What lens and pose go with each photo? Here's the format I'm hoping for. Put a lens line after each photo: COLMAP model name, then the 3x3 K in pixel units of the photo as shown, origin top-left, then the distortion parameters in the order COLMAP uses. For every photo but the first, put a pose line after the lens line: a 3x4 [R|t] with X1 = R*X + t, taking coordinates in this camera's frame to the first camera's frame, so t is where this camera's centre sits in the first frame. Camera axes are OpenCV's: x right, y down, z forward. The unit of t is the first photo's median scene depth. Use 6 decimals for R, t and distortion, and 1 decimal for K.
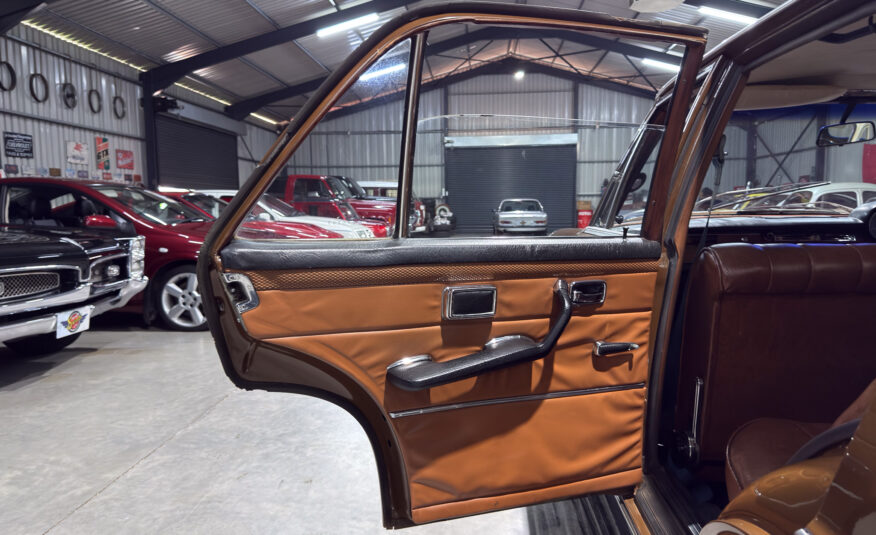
lens RADIAL K [[621.2, 0, 441.6], [0, 621.2, 266.8], [0, 0, 1]] dist [0.094990, -0.140102]
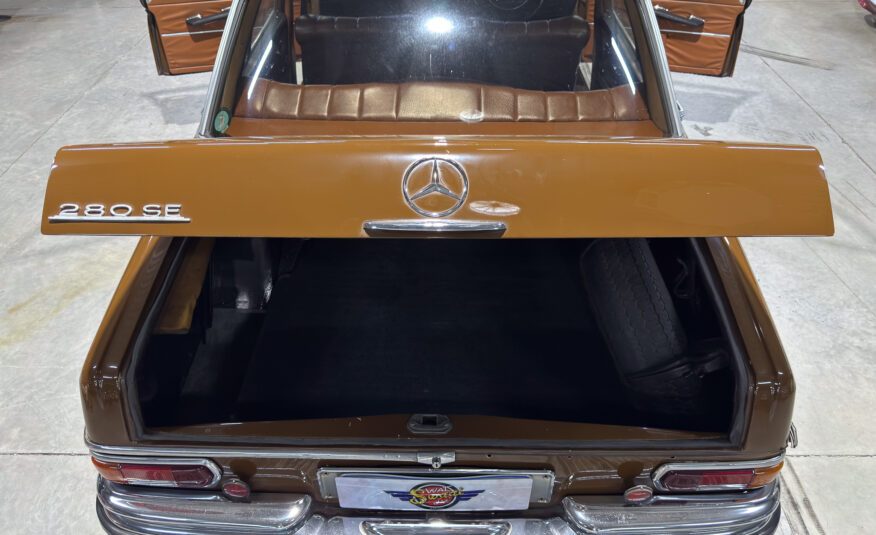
lens RADIAL K [[629.3, 0, 439.8], [0, 629.3, 270.0], [0, 0, 1]] dist [-0.007460, 0.003209]
pose [[0.998392, -0.037139, 0.042822, 0.073407], [0.006484, 0.825330, 0.564613, -0.048306], [-0.056311, -0.563428, 0.824244, -0.112529]]
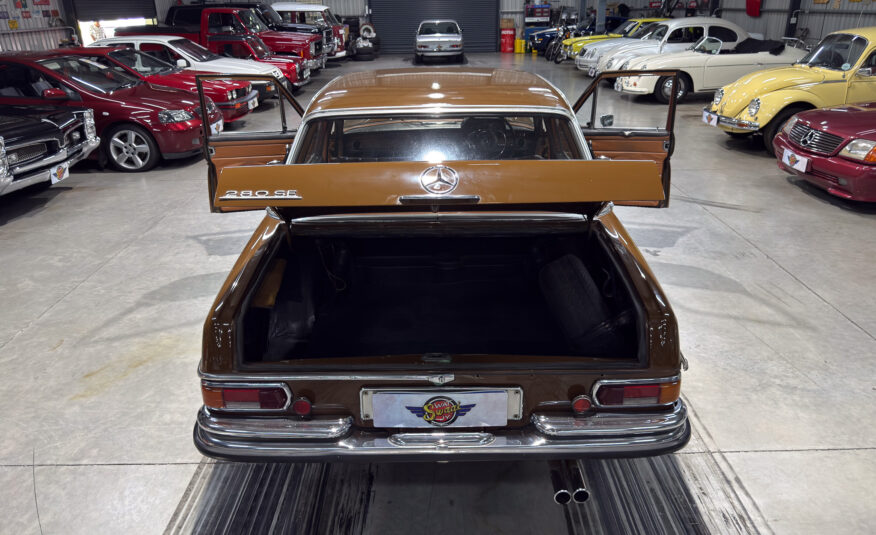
lens RADIAL K [[645.6, 0, 441.0], [0, 645.6, 263.4], [0, 0, 1]] dist [0.007555, -0.001782]
pose [[0.997295, -0.035425, 0.064404, 0.067446], [0.015891, 0.959391, 0.281632, -0.036039], [-0.071765, -0.279847, 0.957359, -0.179901]]
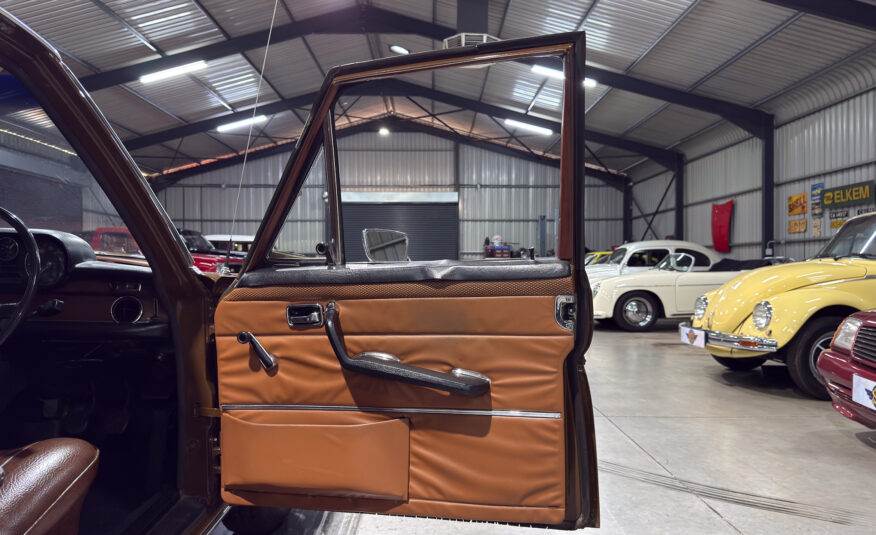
lens RADIAL K [[621.2, 0, 441.6], [0, 621.2, 266.8], [0, 0, 1]] dist [0.094990, -0.140102]
pose [[0.996330, 0.009382, 0.085077, 0.174773], [-0.001304, 0.995523, -0.094507, 0.000415], [-0.085583, 0.094049, 0.991882, 0.042844]]
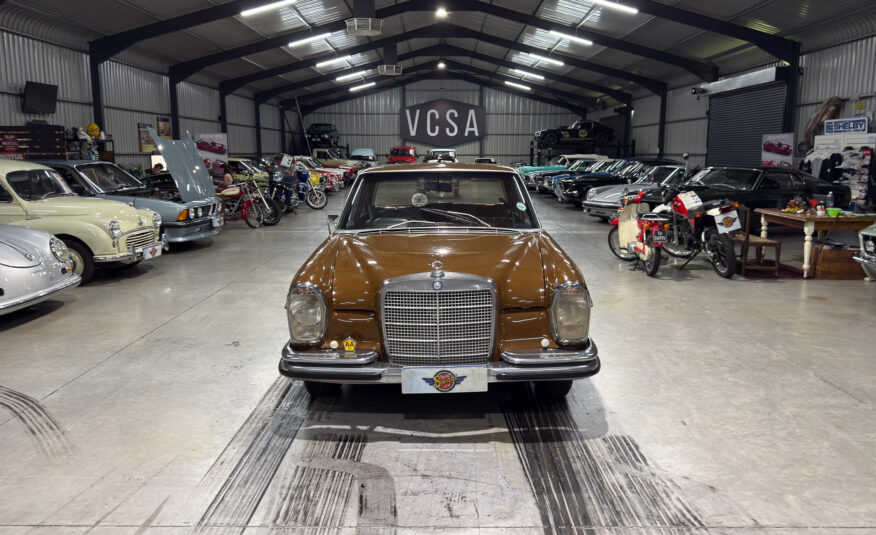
lens RADIAL K [[640.4, 0, 433.7], [0, 640.4, 263.9], [0, 0, 1]] dist [0.099053, -0.154927]
pose [[-0.998753, 0.019022, -0.046166, 0.109324], [0.006359, 0.965516, 0.260267, -0.078971], [0.049525, 0.259649, -0.964432, 0.481170]]
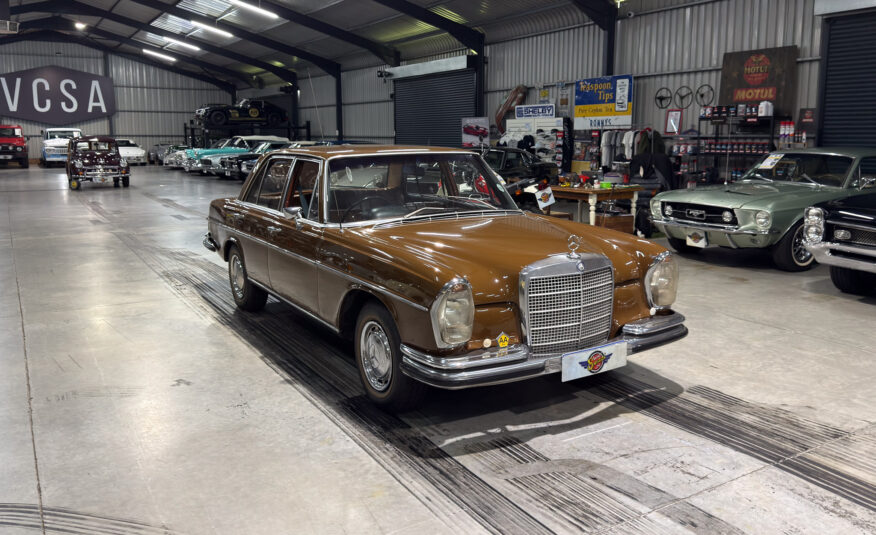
lens RADIAL K [[702.6, 0, 436.1], [0, 702.6, 239.9], [0, 0, 1]] dist [0.114518, -0.200437]
pose [[-0.826072, 0.095584, -0.555399, 0.277091], [-0.041327, 0.972584, 0.228849, -0.076270], [0.562047, 0.211999, -0.799475, 0.431723]]
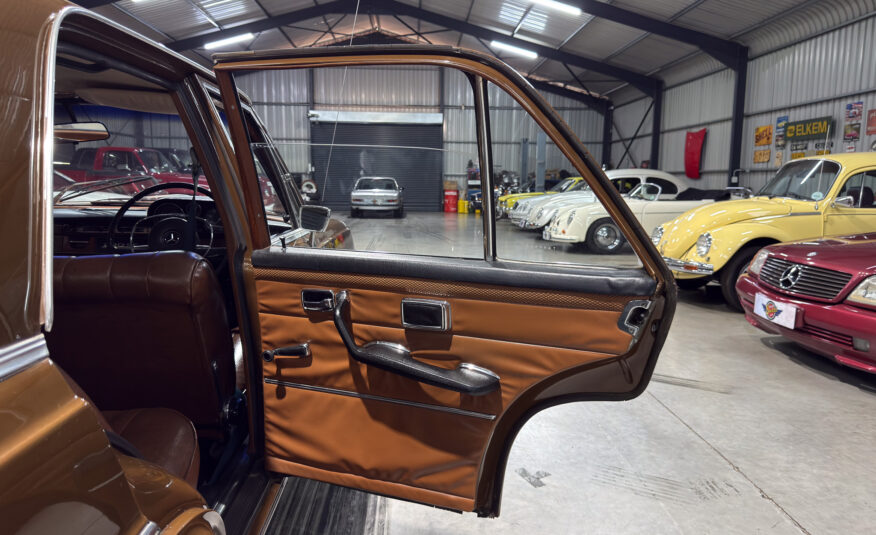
lens RADIAL K [[621.2, 0, 441.6], [0, 621.2, 266.8], [0, 0, 1]] dist [0.094990, -0.140102]
pose [[0.992828, 0.007363, 0.119321, 0.157444], [-0.011909, 0.999228, 0.037429, -0.004425], [-0.118953, -0.038581, 0.992150, -0.017715]]
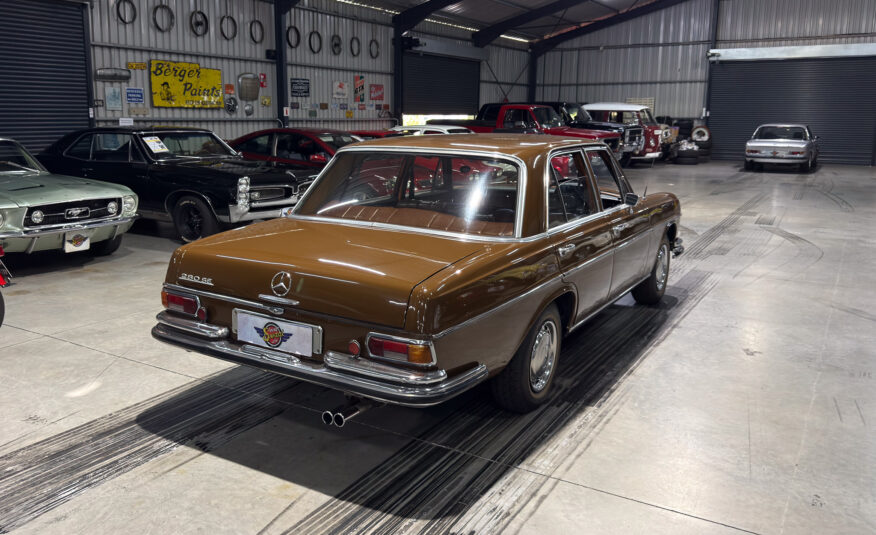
lens RADIAL K [[723.2, 0, 390.9], [0, 723.2, 245.9], [0, 0, 1]] dist [0.090686, -0.166513]
pose [[0.875242, 0.098883, -0.473470, 0.210443], [-0.058199, 0.993298, 0.099864, -0.015633], [0.480171, -0.059849, 0.875131, -0.228081]]
